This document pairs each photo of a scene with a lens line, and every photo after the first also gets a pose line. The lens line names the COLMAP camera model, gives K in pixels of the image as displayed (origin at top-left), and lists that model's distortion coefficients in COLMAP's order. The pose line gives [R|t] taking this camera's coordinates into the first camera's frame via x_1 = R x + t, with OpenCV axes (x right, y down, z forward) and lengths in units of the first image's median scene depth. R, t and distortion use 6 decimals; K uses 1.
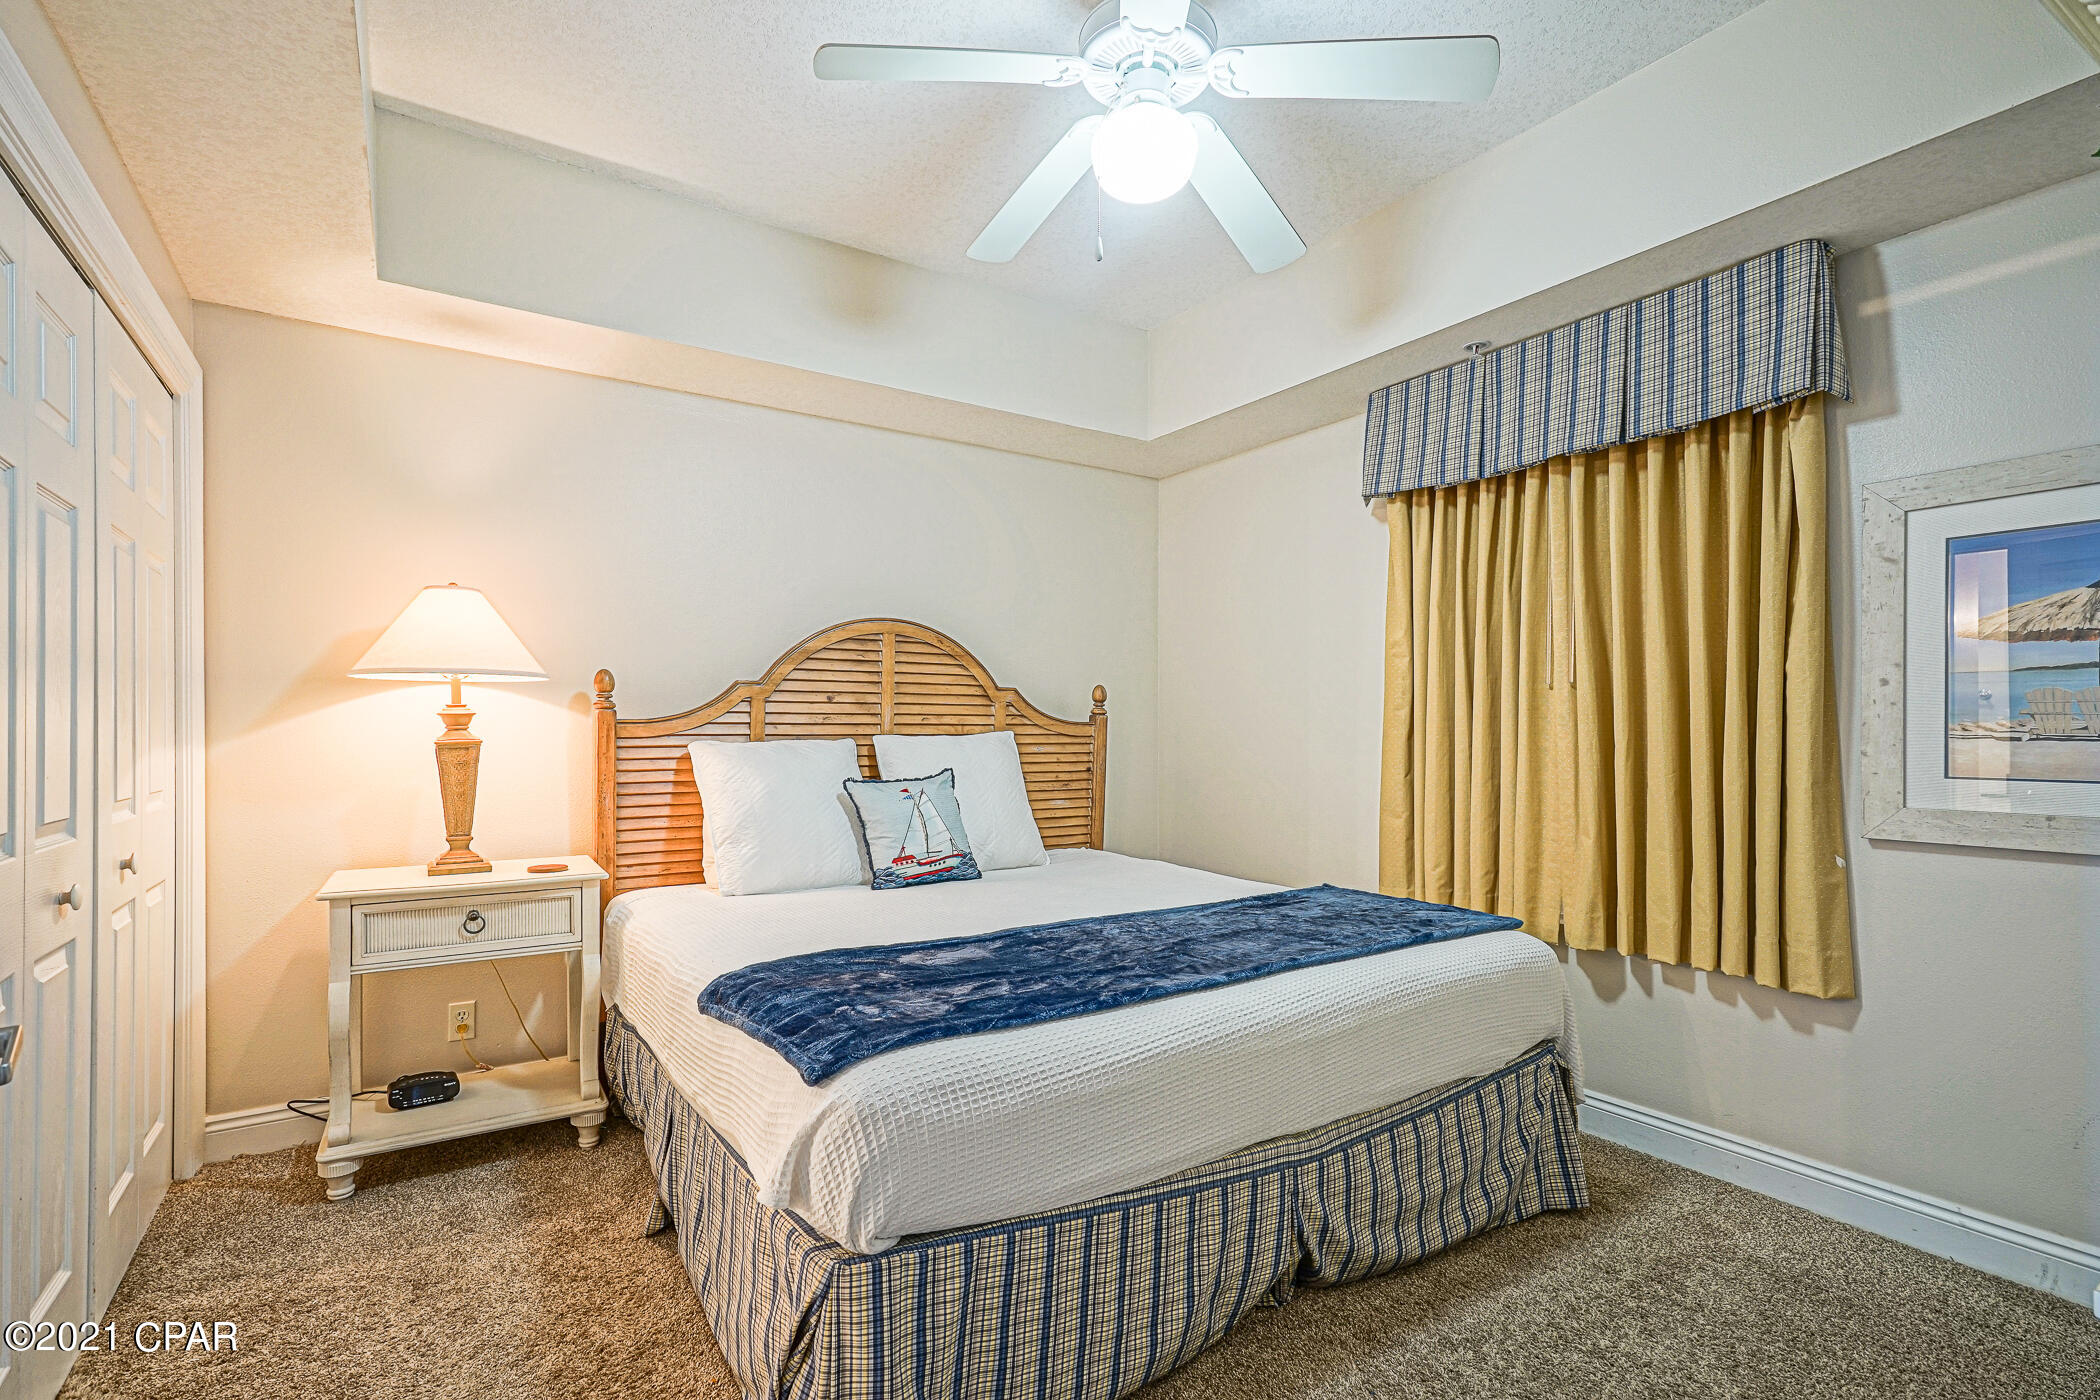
lens RADIAL K [[965.8, 0, 1044.2], [0, 965.8, 713.7], [0, 0, 1]] dist [-0.005246, 0.006982]
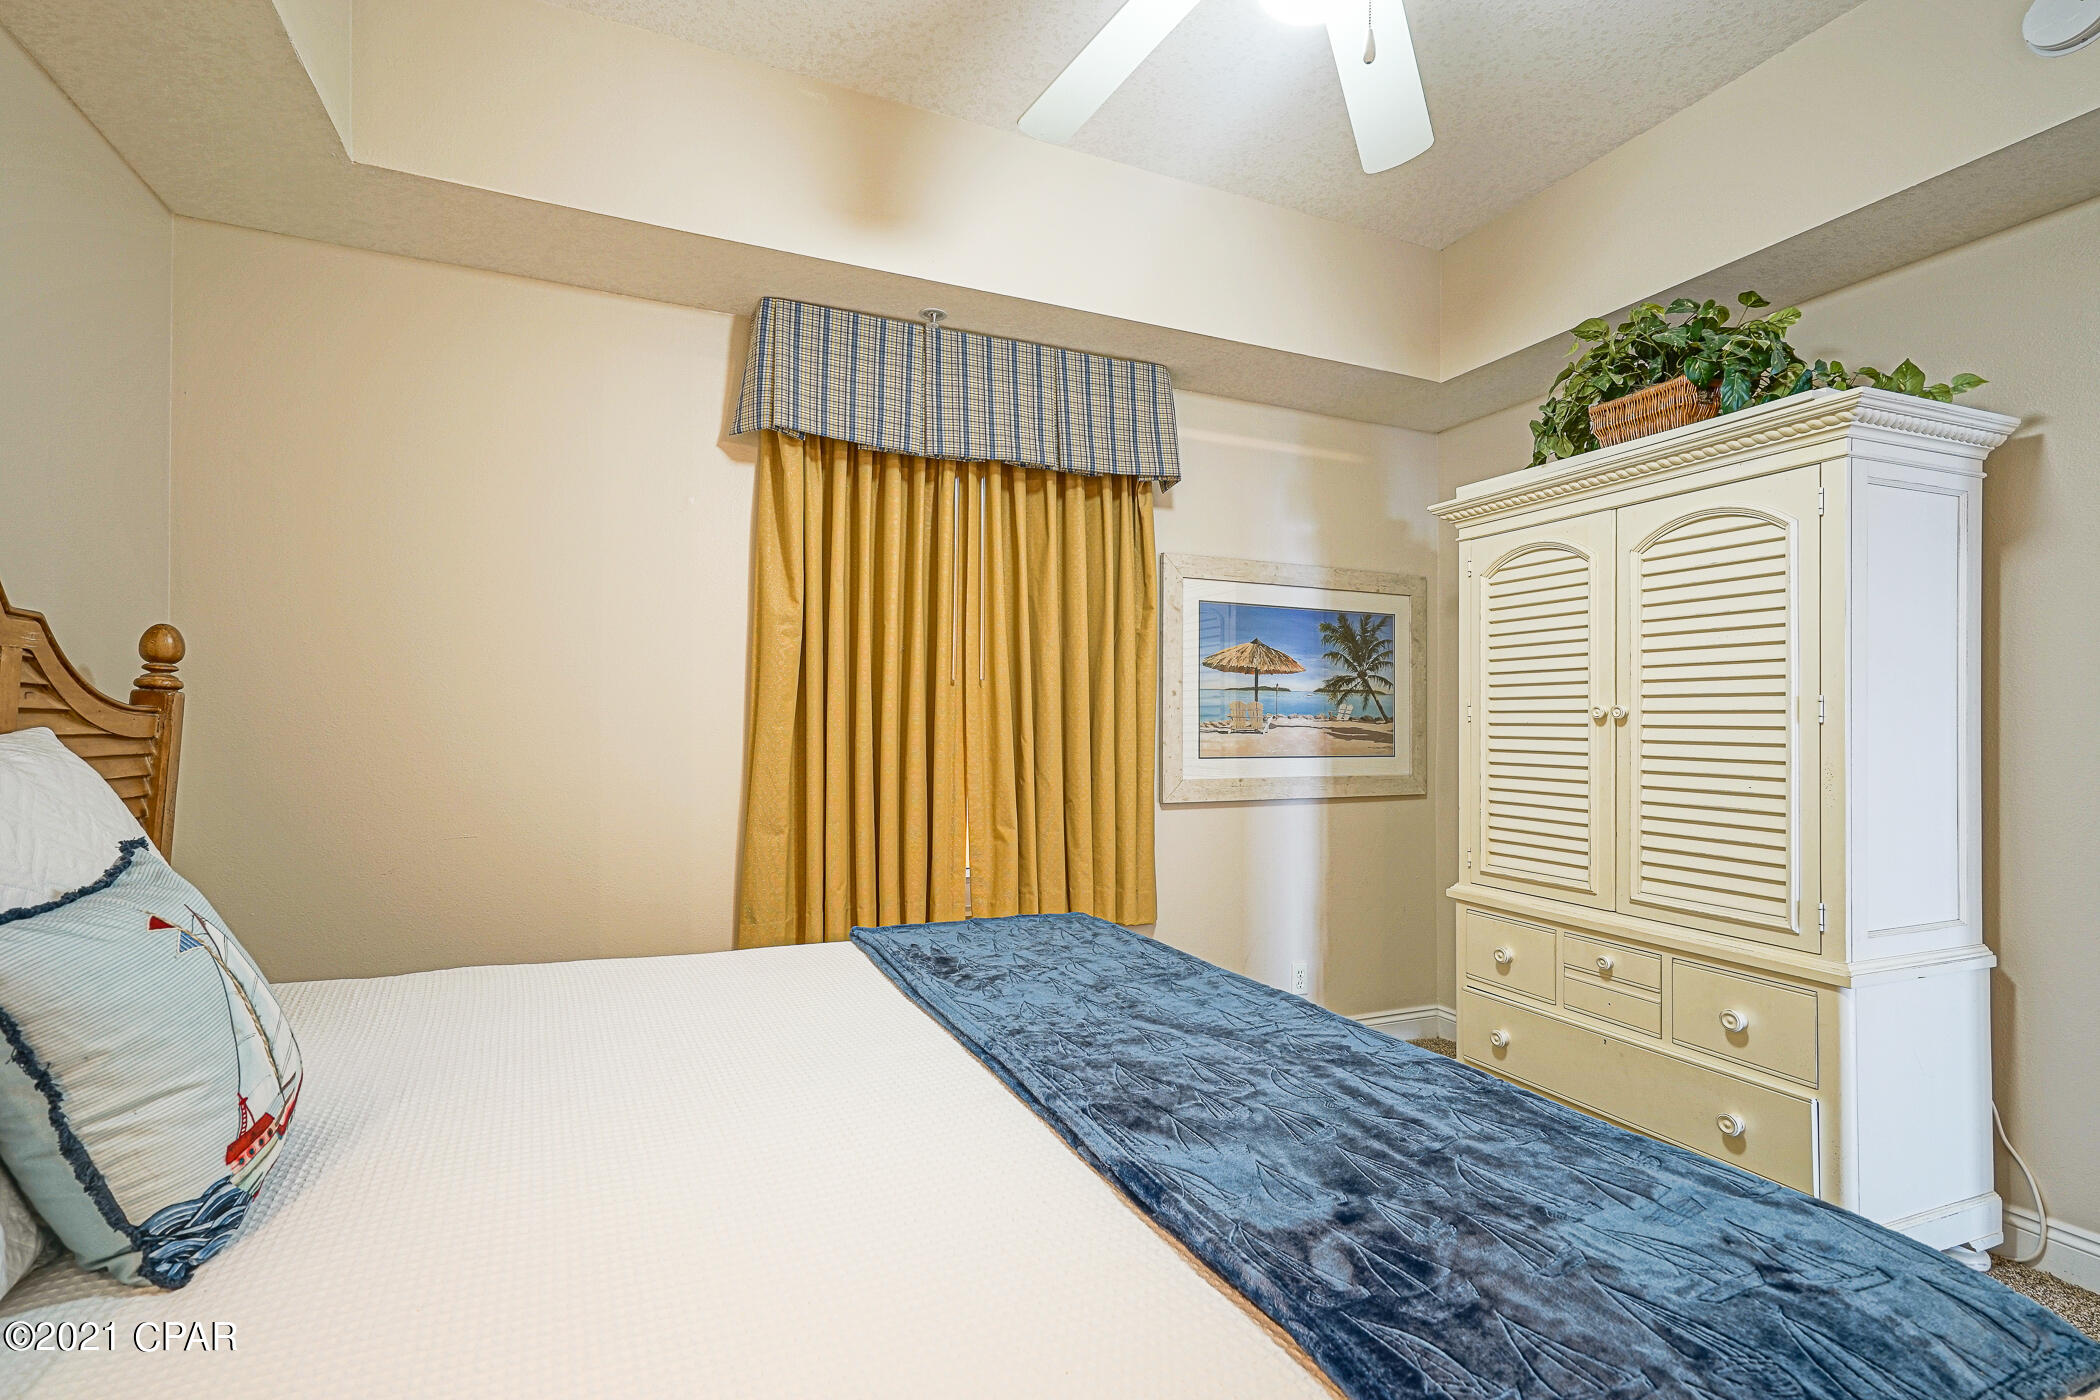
lens RADIAL K [[965.8, 0, 1044.4], [0, 965.8, 716.2], [0, 0, 1]] dist [-0.005246, 0.006982]
pose [[0.190766, 0.010909, 0.981575, -0.443300], [-0.020873, 0.999757, -0.007054, 0.011613], [-0.981414, -0.019142, 0.190947, 0.708322]]
